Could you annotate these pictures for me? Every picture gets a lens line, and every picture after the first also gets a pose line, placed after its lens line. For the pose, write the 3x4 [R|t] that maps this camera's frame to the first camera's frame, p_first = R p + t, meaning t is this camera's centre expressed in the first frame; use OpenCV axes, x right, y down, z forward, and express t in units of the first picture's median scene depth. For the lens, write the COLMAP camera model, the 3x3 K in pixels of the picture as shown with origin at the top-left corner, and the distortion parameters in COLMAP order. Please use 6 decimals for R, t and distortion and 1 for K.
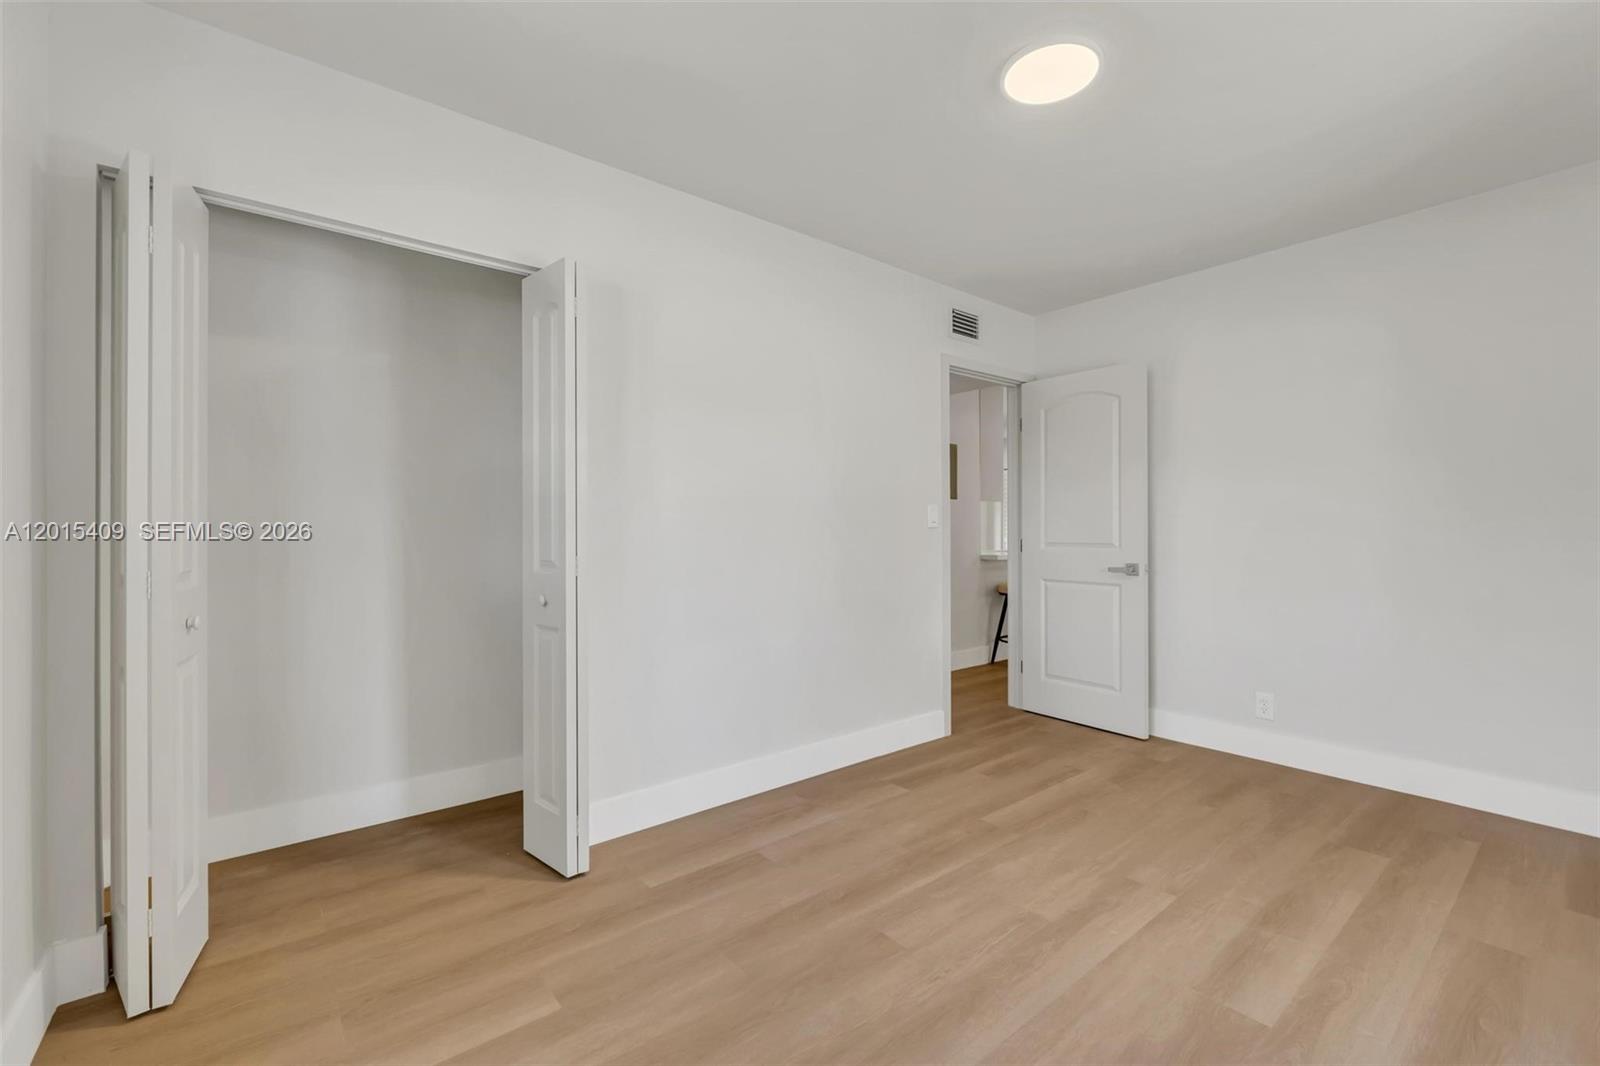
lens RADIAL K [[675.3, 0, 805.1], [0, 675.3, 528.2], [0, 0, 1]] dist [-0.005283, -0.000419]
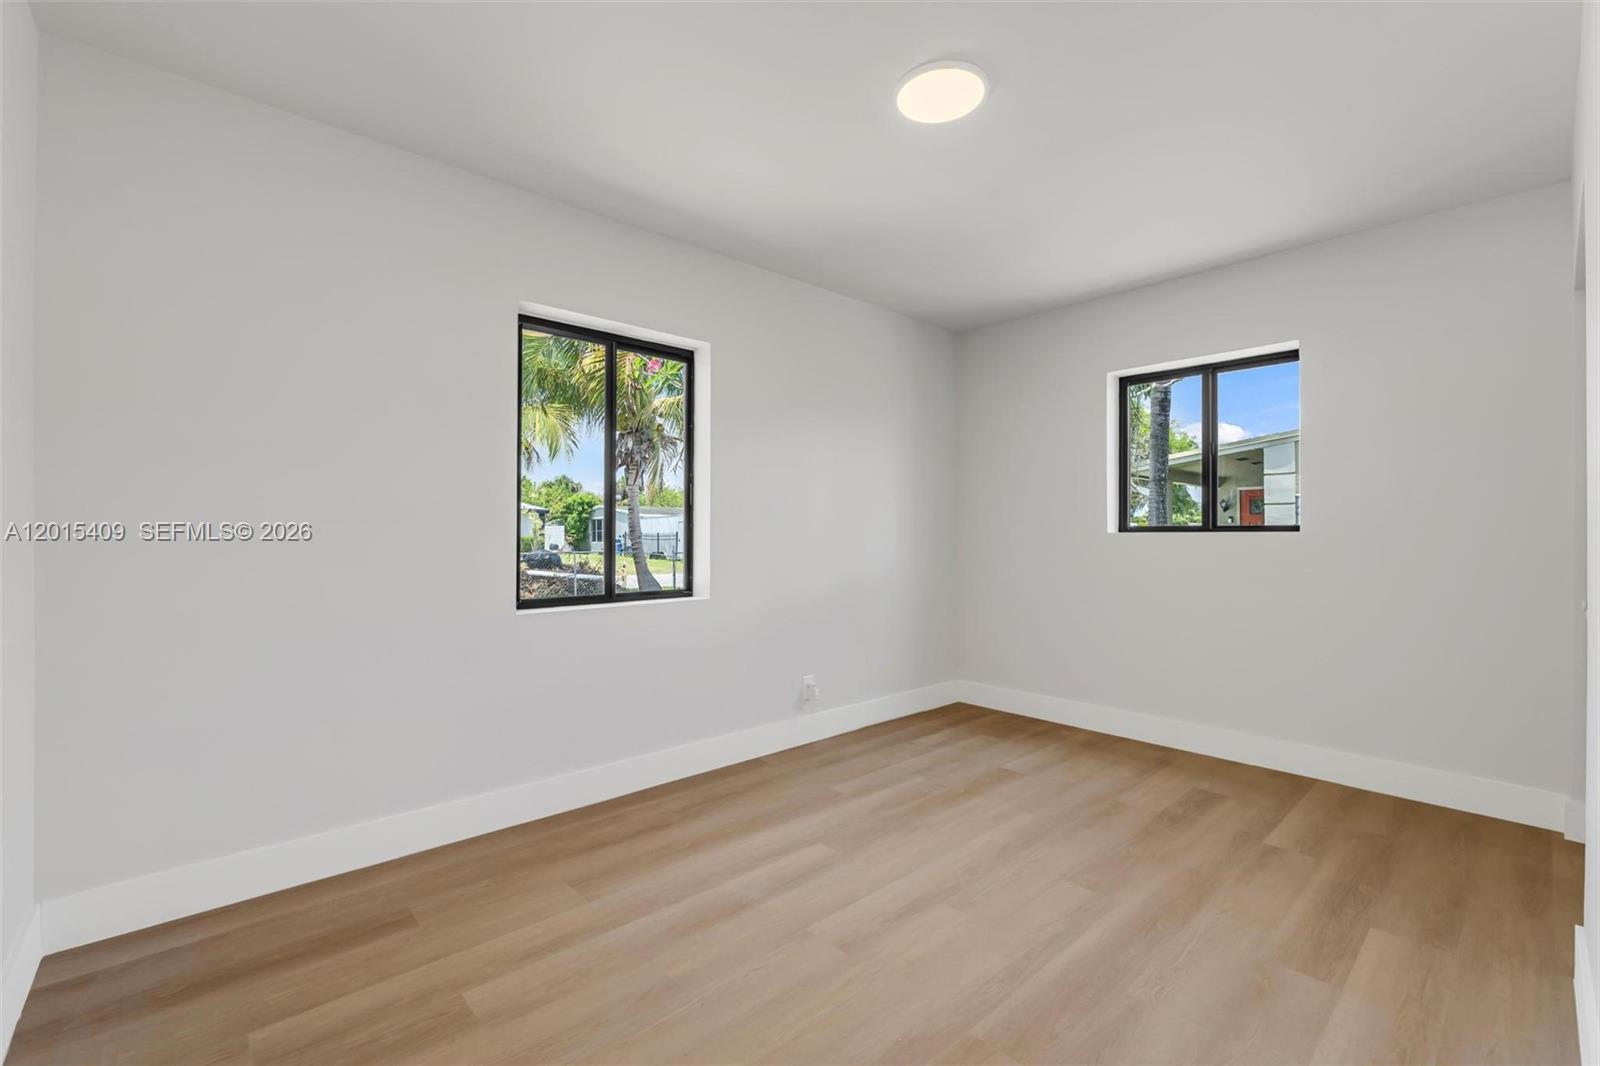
lens RADIAL K [[675.3, 0, 805.1], [0, 675.3, 528.2], [0, 0, 1]] dist [-0.005283, -0.000419]
pose [[-0.998671, 0.000971, -0.051531, 0.603624], [0.001307, 0.999978, -0.006502, -0.001617], [0.051523, -0.006561, -0.998650, 1.944011]]
